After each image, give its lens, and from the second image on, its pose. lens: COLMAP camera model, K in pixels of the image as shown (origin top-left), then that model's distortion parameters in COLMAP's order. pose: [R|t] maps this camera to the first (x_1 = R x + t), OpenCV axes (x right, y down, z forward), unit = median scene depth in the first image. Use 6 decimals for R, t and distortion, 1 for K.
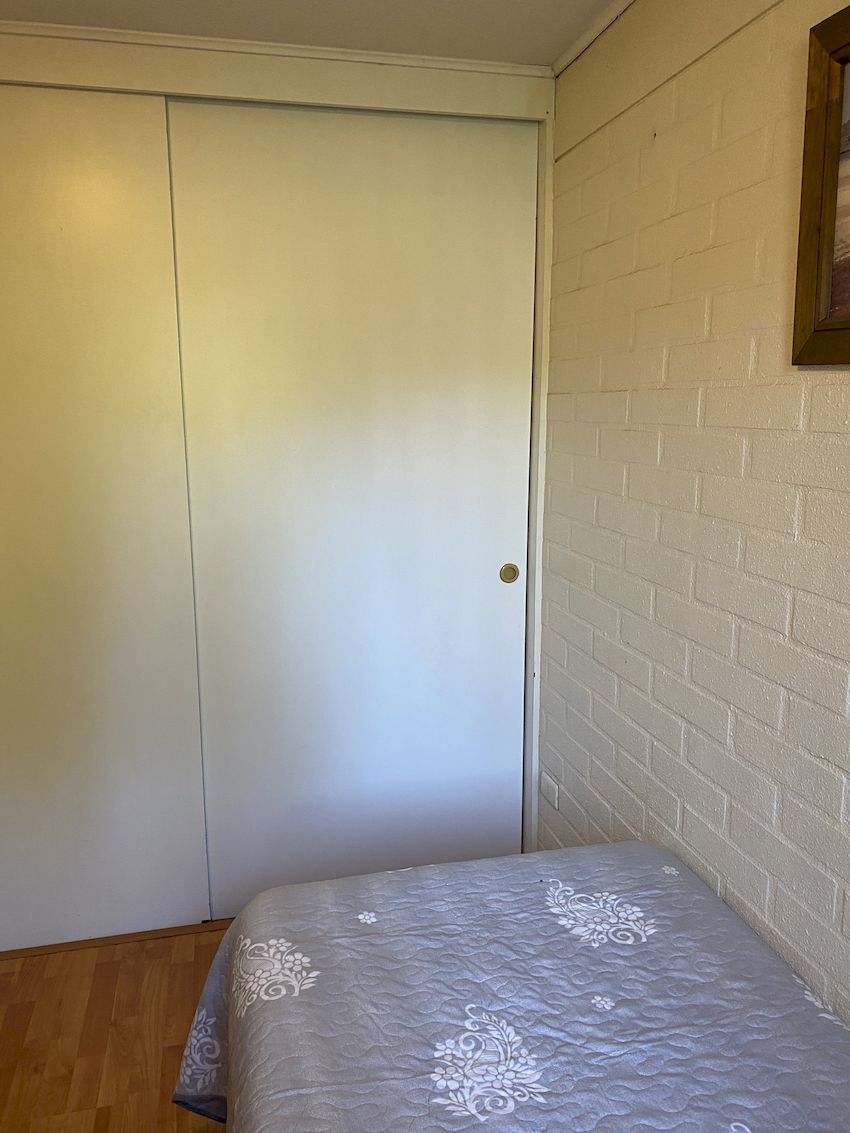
lens RADIAL K [[873.1, 0, 425.0], [0, 873.1, 566.5], [0, 0, 1]] dist [0.010735, -0.001051]
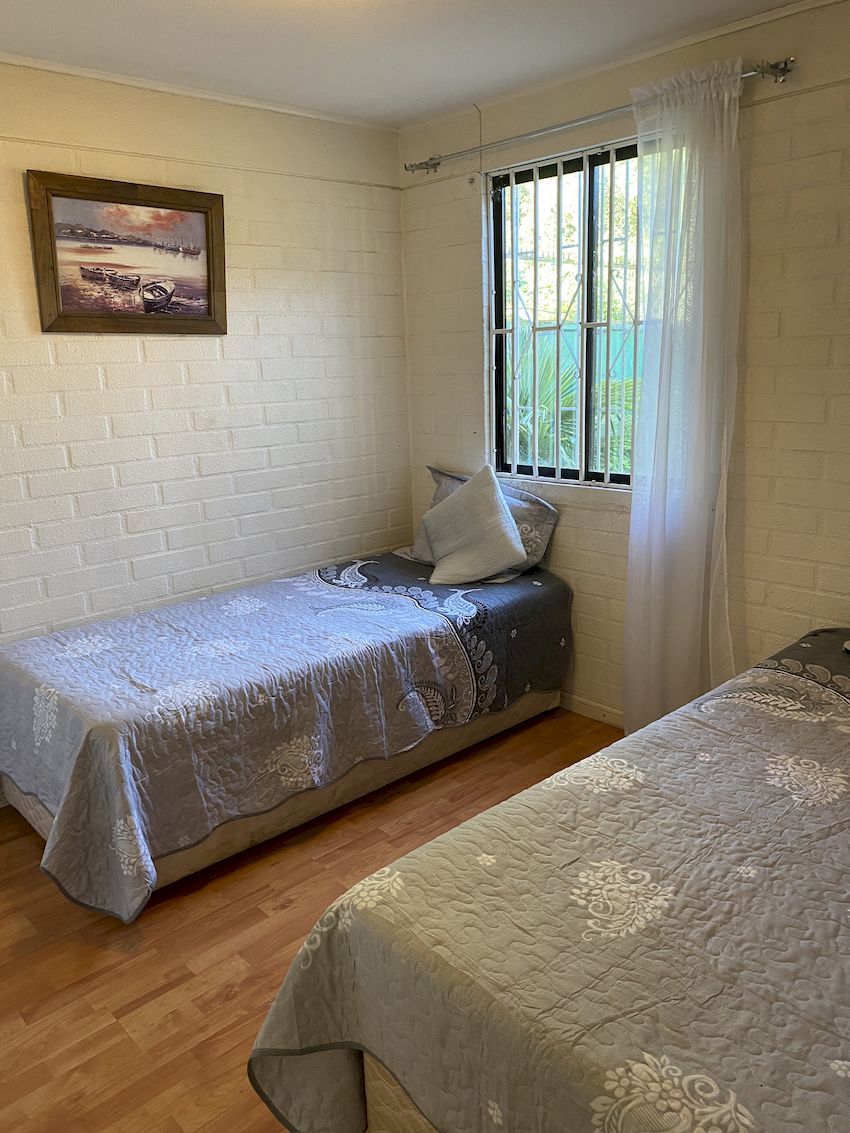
lens RADIAL K [[873.1, 0, 425.0], [0, 873.1, 566.5], [0, 0, 1]] dist [0.010735, -0.001051]
pose [[-0.506484, -0.179643, 0.843328, -1.667095], [0.197555, 0.927862, 0.316298, -0.176359], [-0.839313, 0.326803, -0.434458, 1.202562]]
